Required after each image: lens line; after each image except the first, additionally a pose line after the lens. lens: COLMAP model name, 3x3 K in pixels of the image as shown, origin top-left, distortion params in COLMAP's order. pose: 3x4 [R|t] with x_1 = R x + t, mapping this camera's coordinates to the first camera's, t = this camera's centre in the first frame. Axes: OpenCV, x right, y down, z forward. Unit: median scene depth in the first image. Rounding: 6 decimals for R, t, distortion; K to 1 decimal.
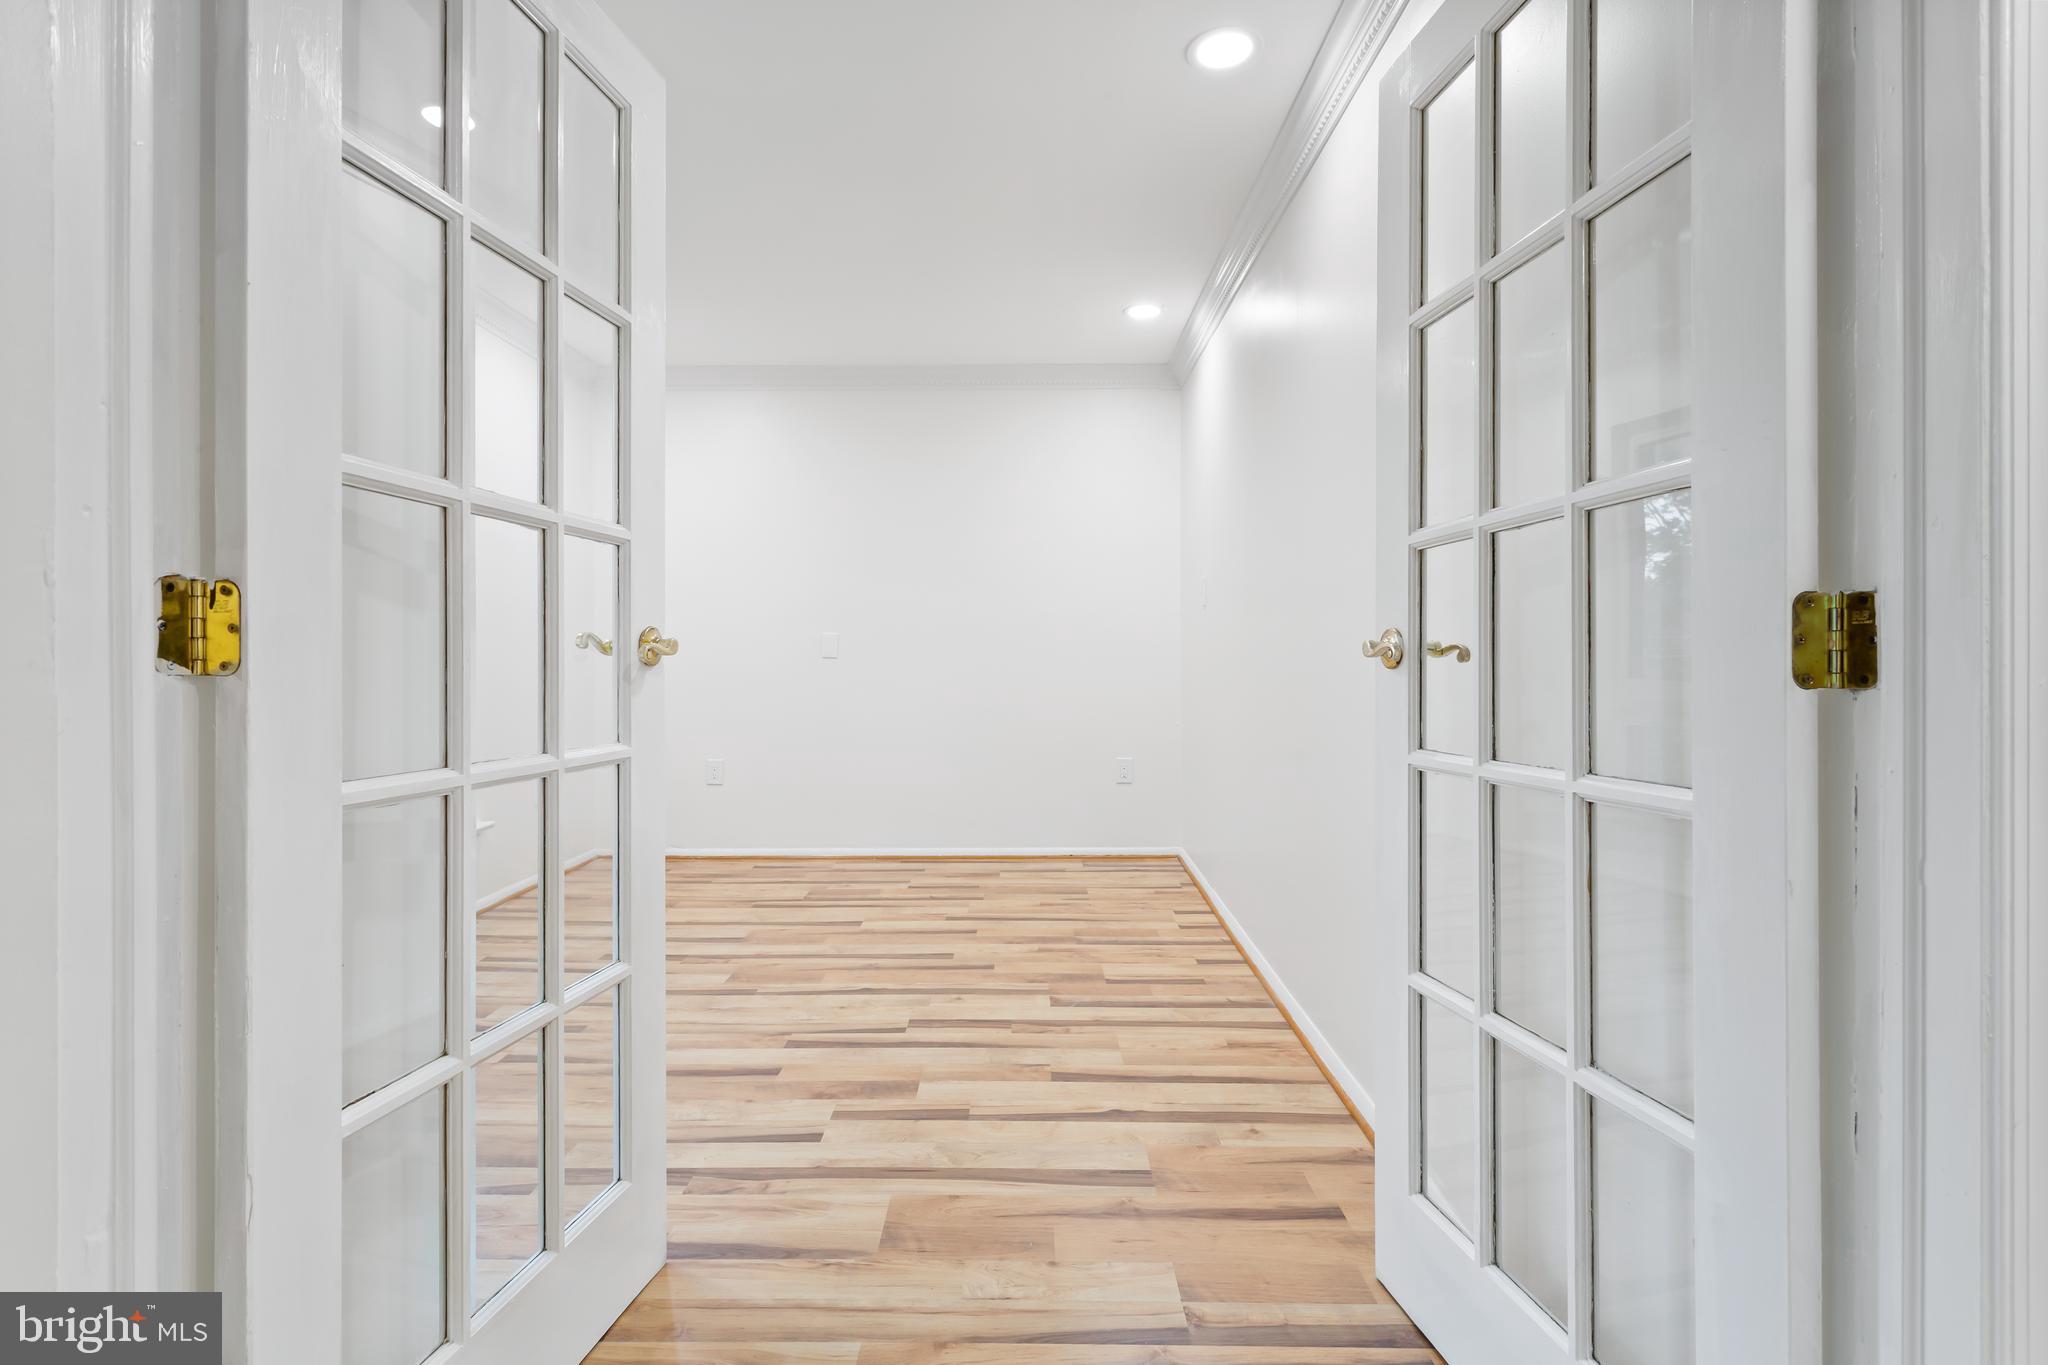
lens RADIAL K [[987.6, 0, 1015.1], [0, 987.6, 650.6], [0, 0, 1]] dist [0.000309, 0.000676]
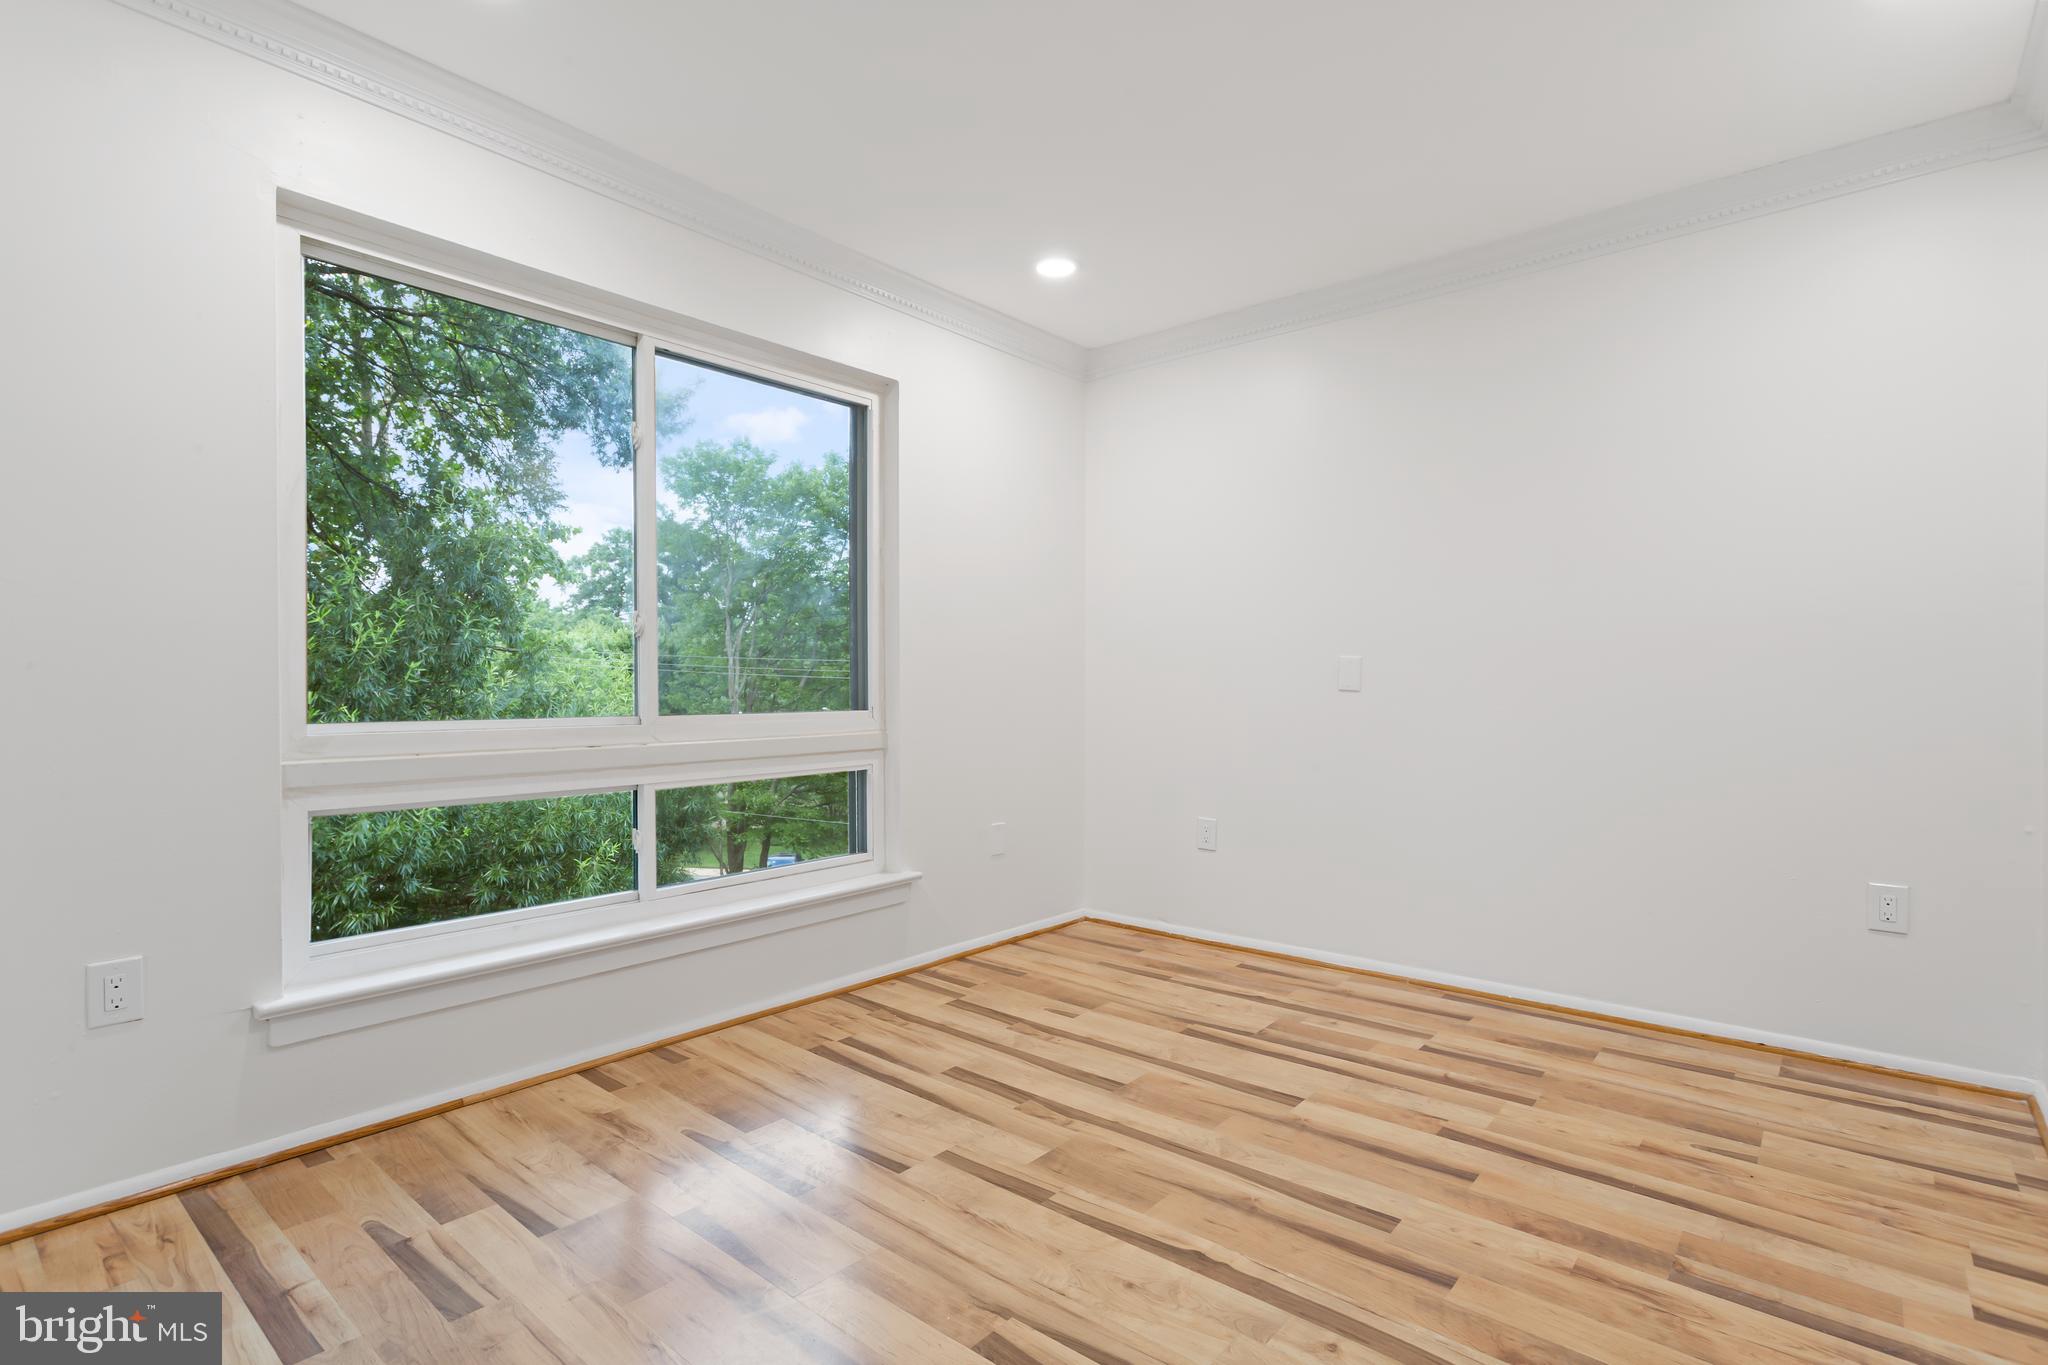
lens RADIAL K [[976.0, 0, 1027.7], [0, 976.0, 592.5], [0, 0, 1]] dist [-0.001364, -0.000550]
pose [[0.767961, -0.059675, -0.637710, 0.165623], [0.002766, 0.995950, -0.089867, -0.000376], [0.640490, 0.067251, 0.765016, 0.455708]]
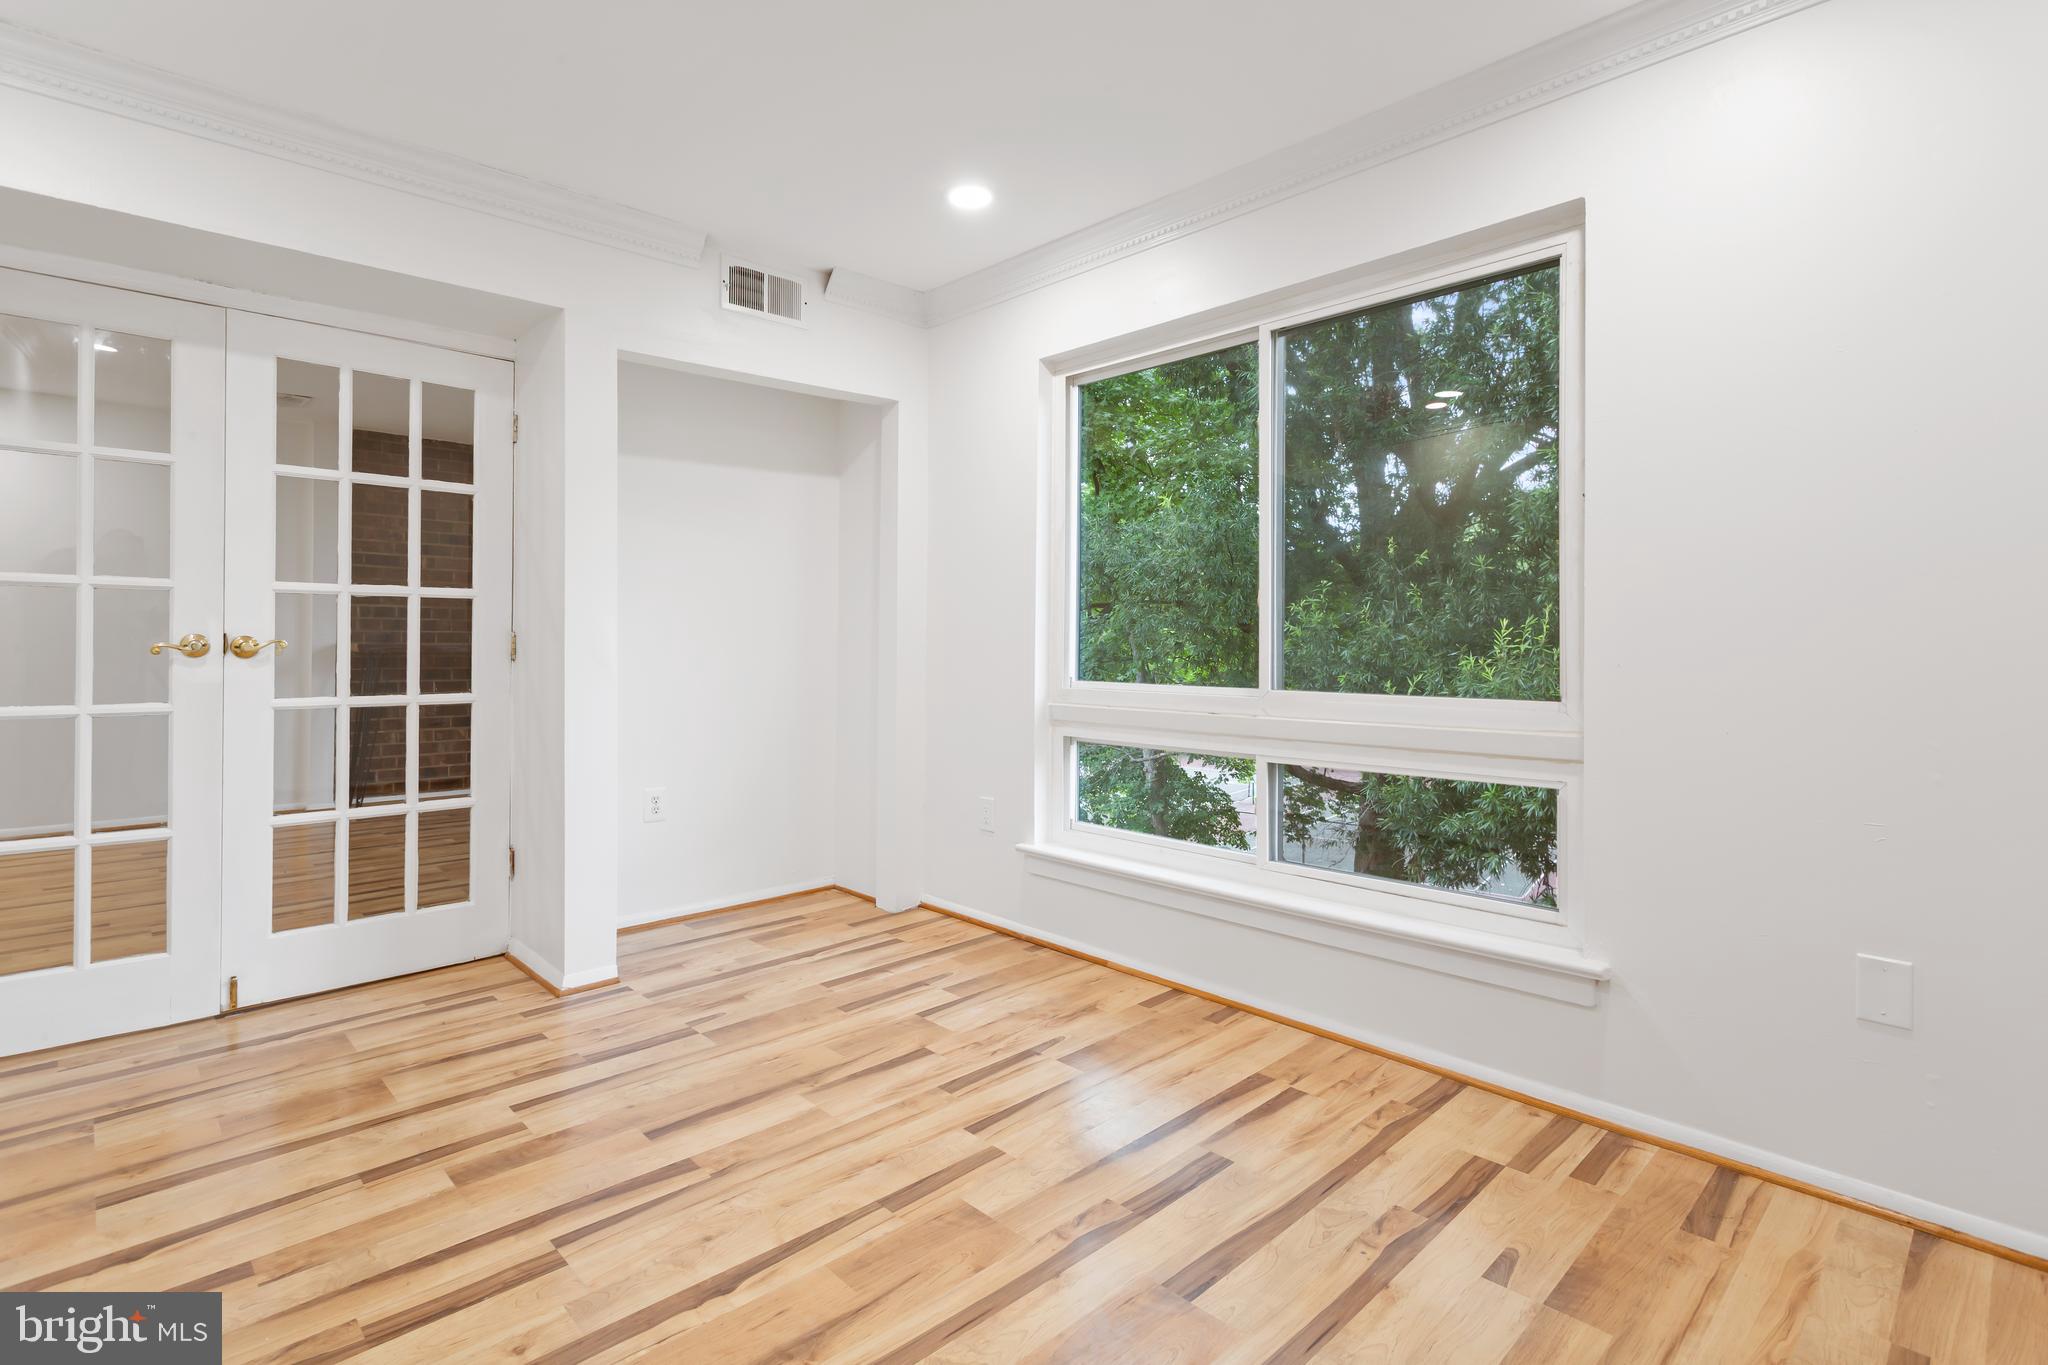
lens RADIAL K [[987.6, 0, 1015.1], [0, 987.6, 650.6], [0, 0, 1]] dist [0.000309, 0.000676]
pose [[-0.718826, -0.002155, -0.695187, 0.106198], [-0.004092, 0.999991, 0.001131, -0.002485], [0.695178, 0.003658, -0.718828, 1.473106]]
